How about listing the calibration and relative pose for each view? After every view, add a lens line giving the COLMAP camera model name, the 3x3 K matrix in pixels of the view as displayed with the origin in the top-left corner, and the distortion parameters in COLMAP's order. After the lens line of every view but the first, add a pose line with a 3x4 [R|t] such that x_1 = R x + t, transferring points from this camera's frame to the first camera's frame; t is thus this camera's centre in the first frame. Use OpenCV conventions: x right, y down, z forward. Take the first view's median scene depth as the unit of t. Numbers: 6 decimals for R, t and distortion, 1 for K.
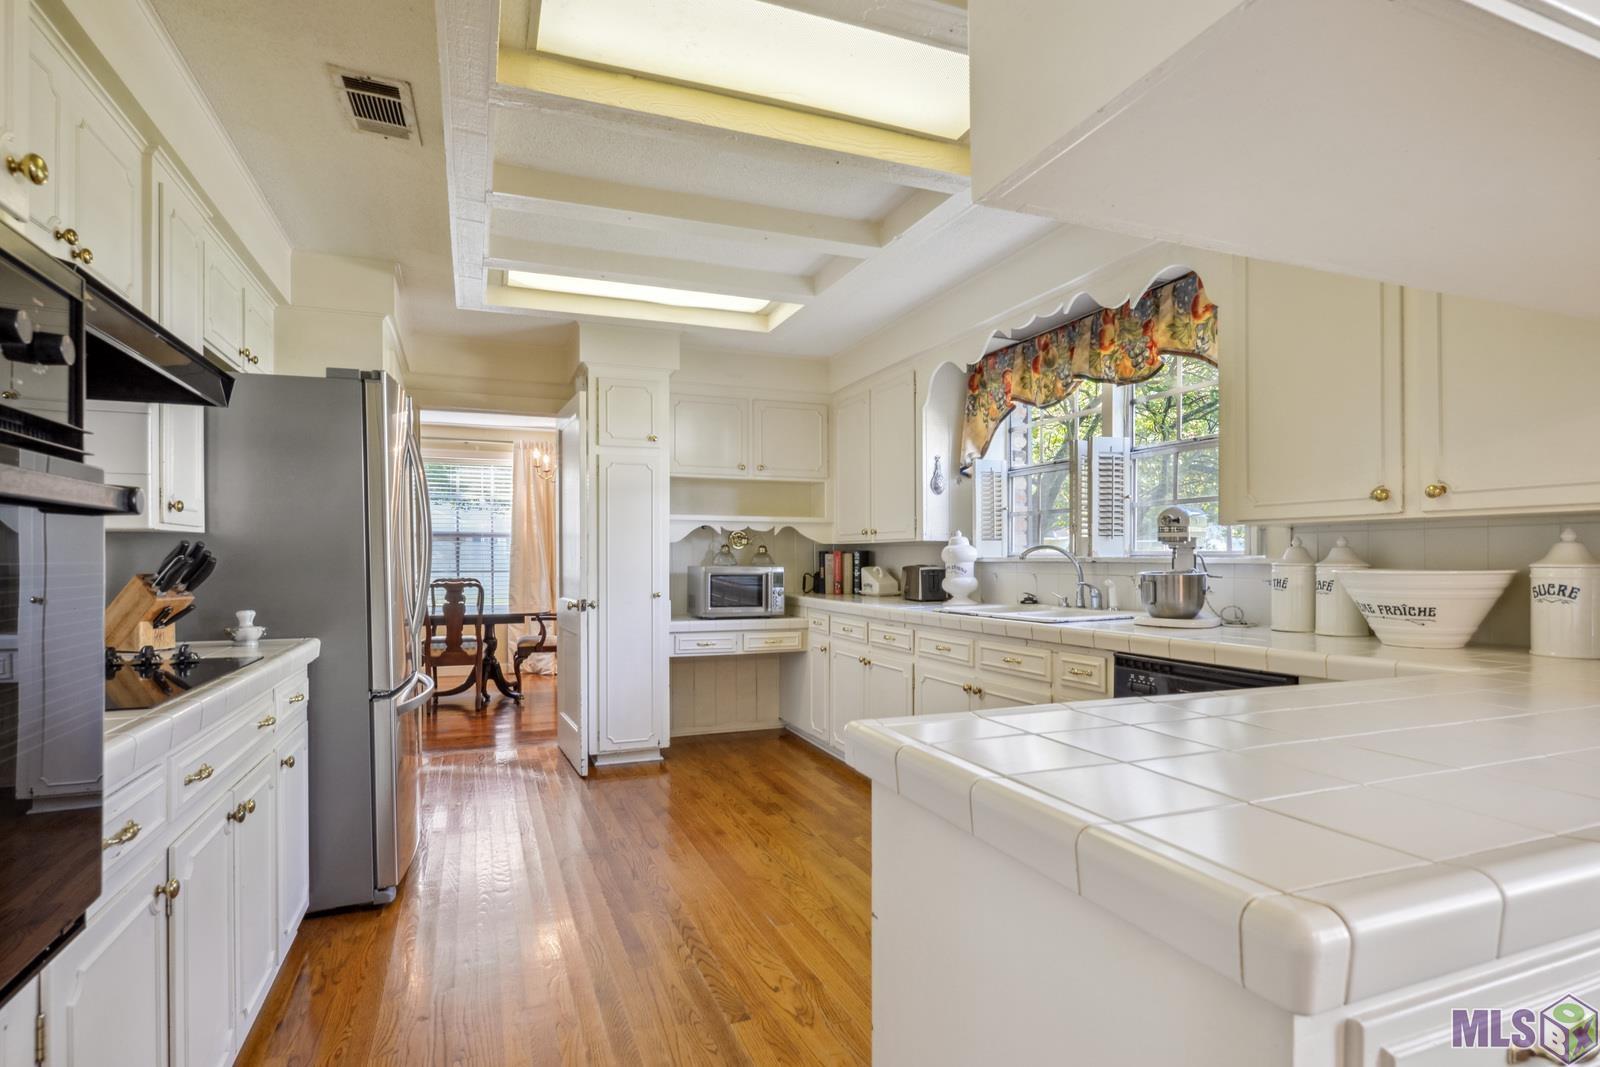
lens RADIAL K [[813.4, 0, 799.1], [0, 813.4, 546.4], [0, 0, 1]] dist [0.003838, 0.000459]
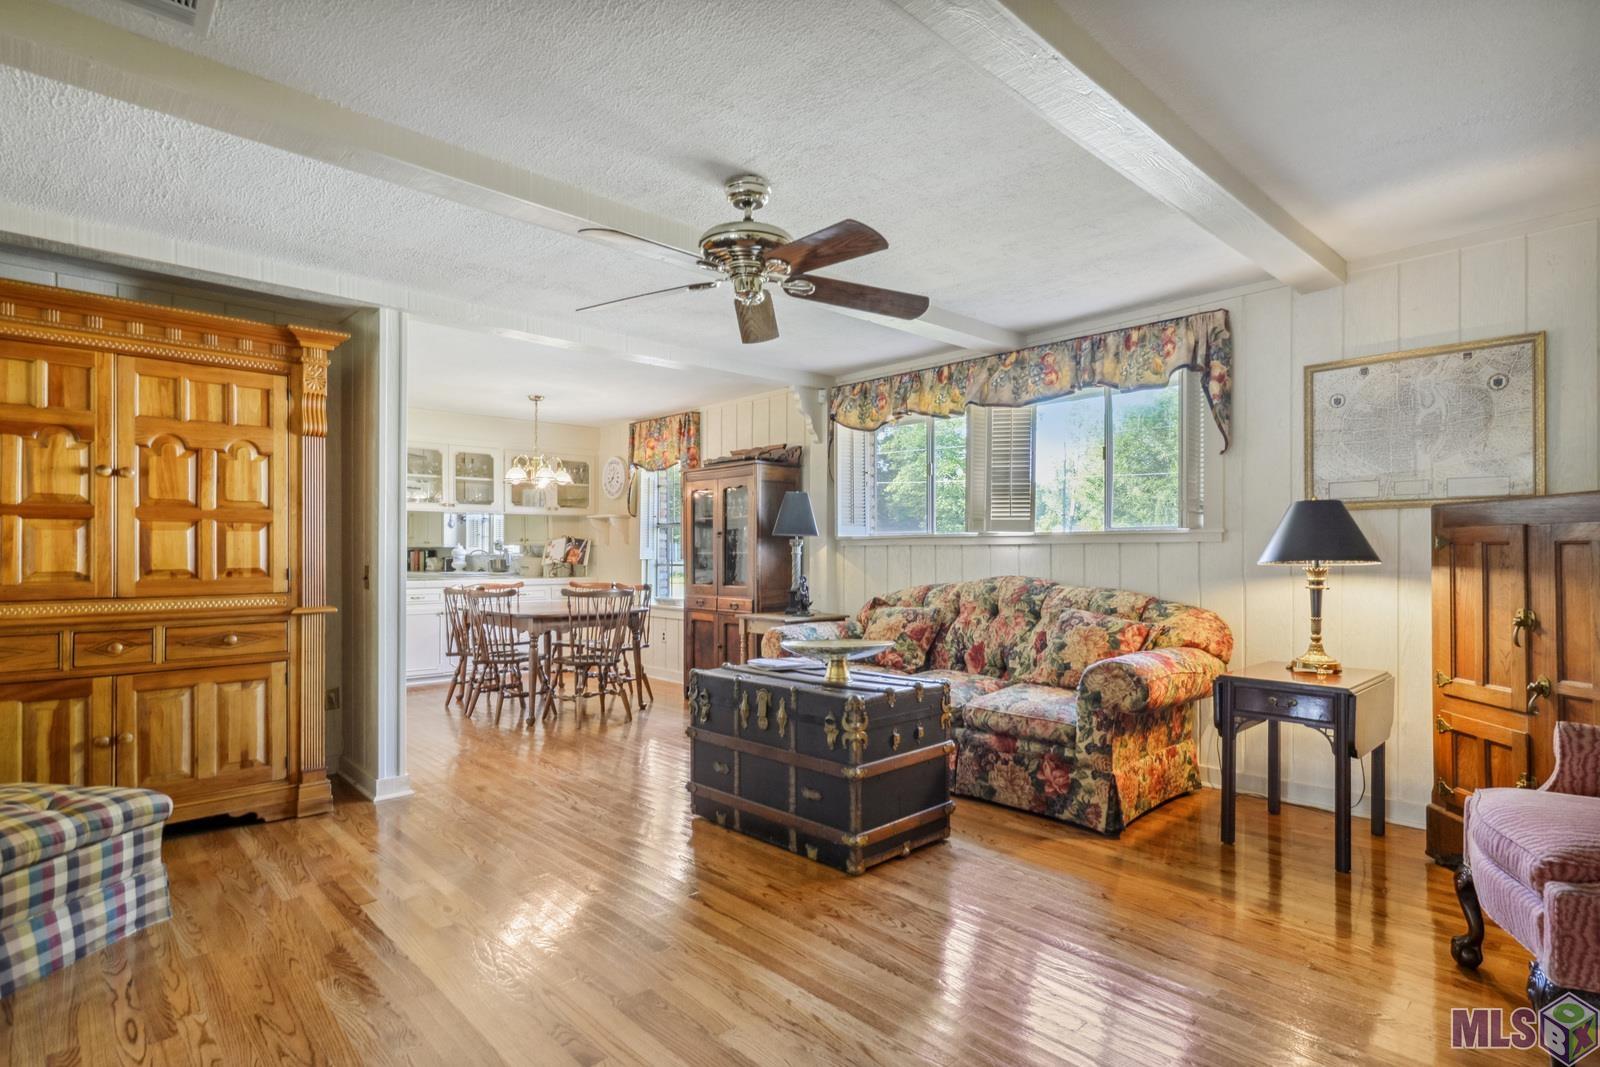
lens RADIAL K [[813.4, 0, 799.9], [0, 813.4, 539.4], [0, 0, 1]] dist [0.003838, 0.000459]
pose [[0.929843, 0.002330, 0.367949, 0.247104], [-0.003260, 0.999993, 0.001907, -0.037976], [-0.367941, -0.002973, 0.929844, -1.692574]]
